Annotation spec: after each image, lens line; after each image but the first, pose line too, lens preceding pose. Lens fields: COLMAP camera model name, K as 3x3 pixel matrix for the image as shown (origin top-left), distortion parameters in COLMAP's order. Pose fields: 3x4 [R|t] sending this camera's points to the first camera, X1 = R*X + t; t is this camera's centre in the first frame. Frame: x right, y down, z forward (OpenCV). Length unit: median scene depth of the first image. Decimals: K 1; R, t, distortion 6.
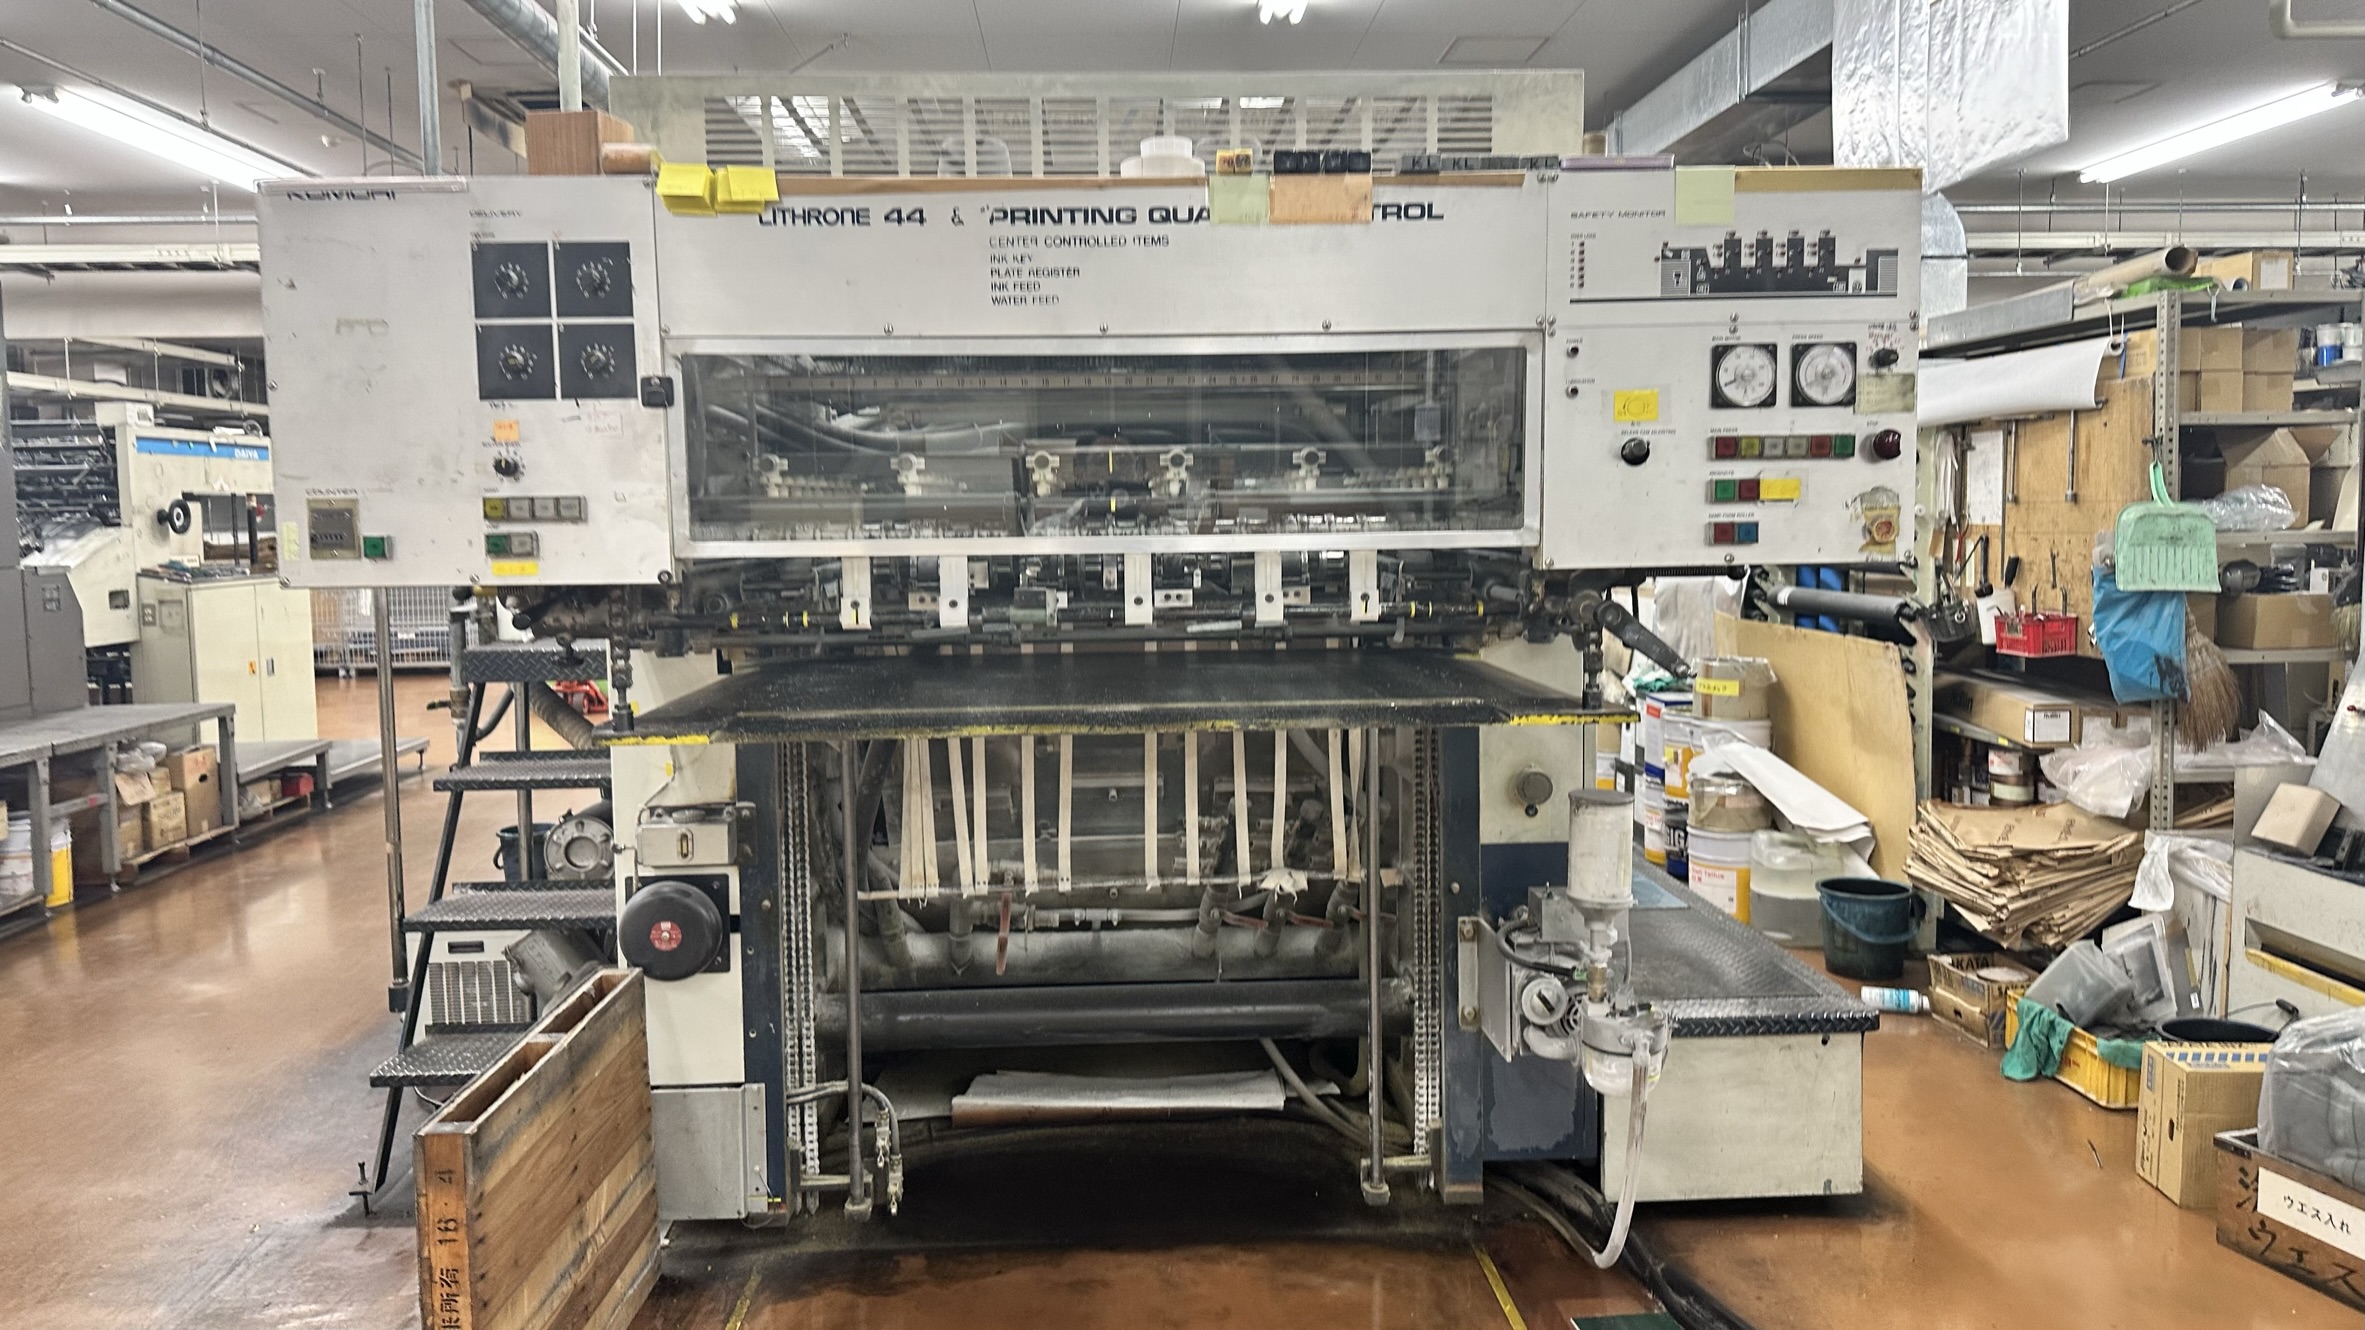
lens RADIAL K [[1682.2, 0, 1182.5], [0, 1682.2, 665.0], [0, 0, 1]] dist [0.161234, -0.305361]
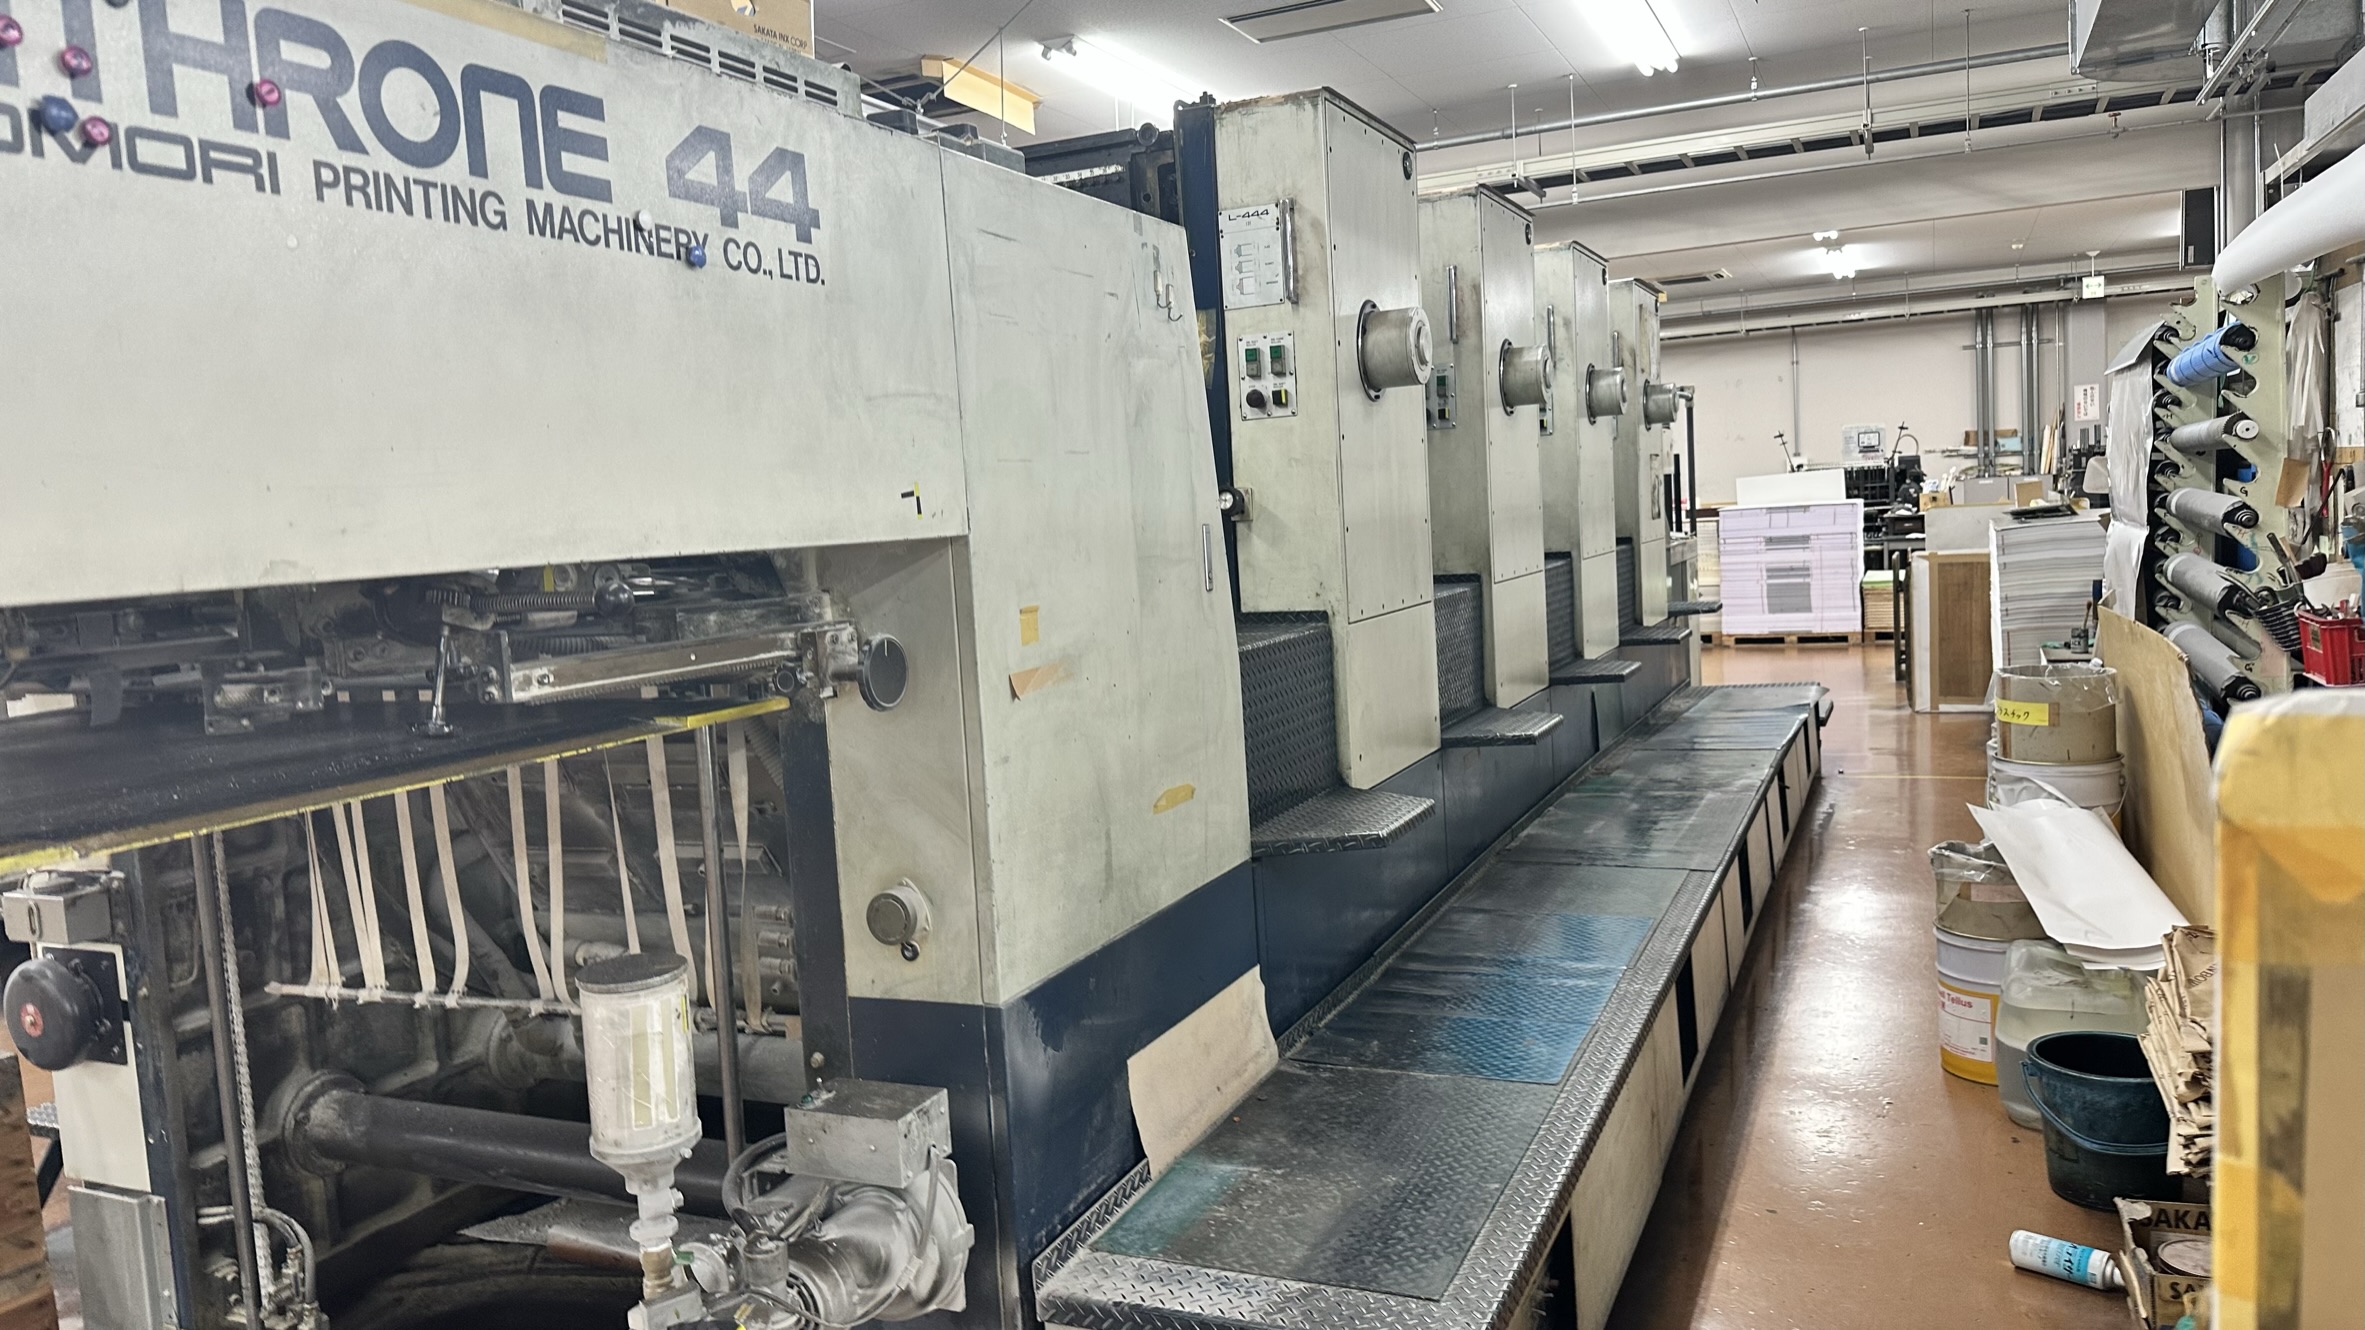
lens RADIAL K [[1652.3, 0, 1172.4], [0, 1652.3, 656.9], [0, 0, 1]] dist [0.143084, -0.215395]
pose [[0.884890, 0.001276, -0.465797, 0.609876], [0.005820, 0.999888, 0.013796, -0.035725], [0.465763, -0.014919, 0.884784, 0.502443]]
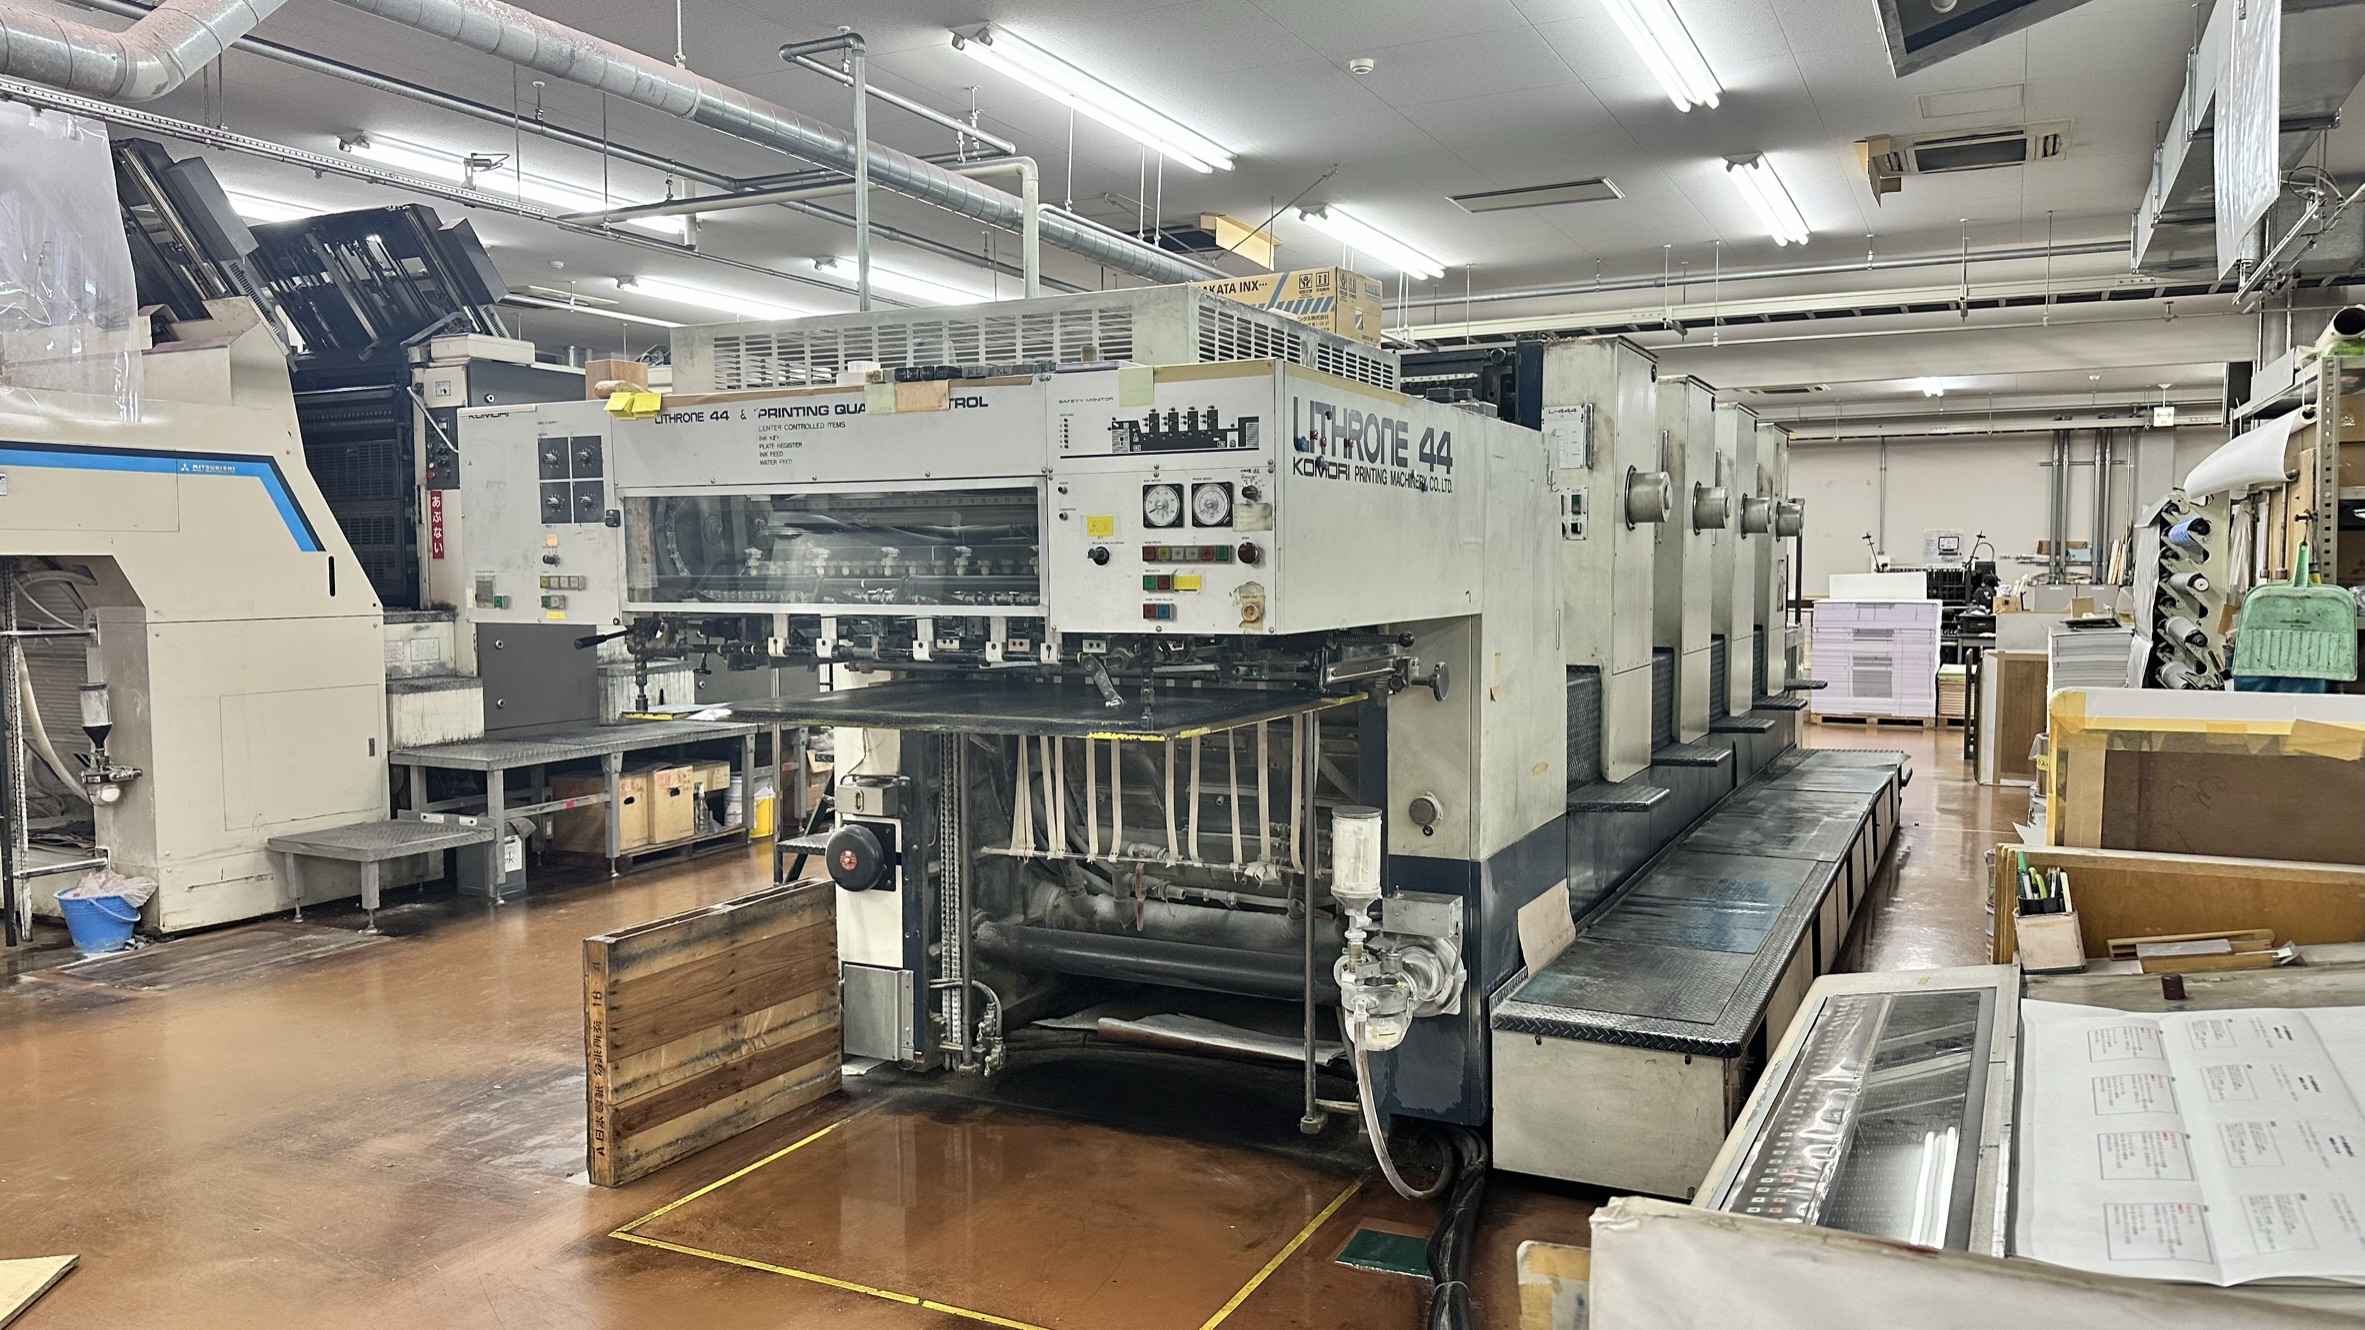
lens RADIAL K [[1679.8, 0, 1169.8], [0, 1679.8, 681.2], [0, 0, 1]] dist [0.143279, -0.219789]
pose [[0.870208, 0.043609, -0.490751, 0.657163], [-0.051870, 0.998649, -0.003234, -0.008569], [0.489947, 0.028269, 0.871294, -0.159317]]
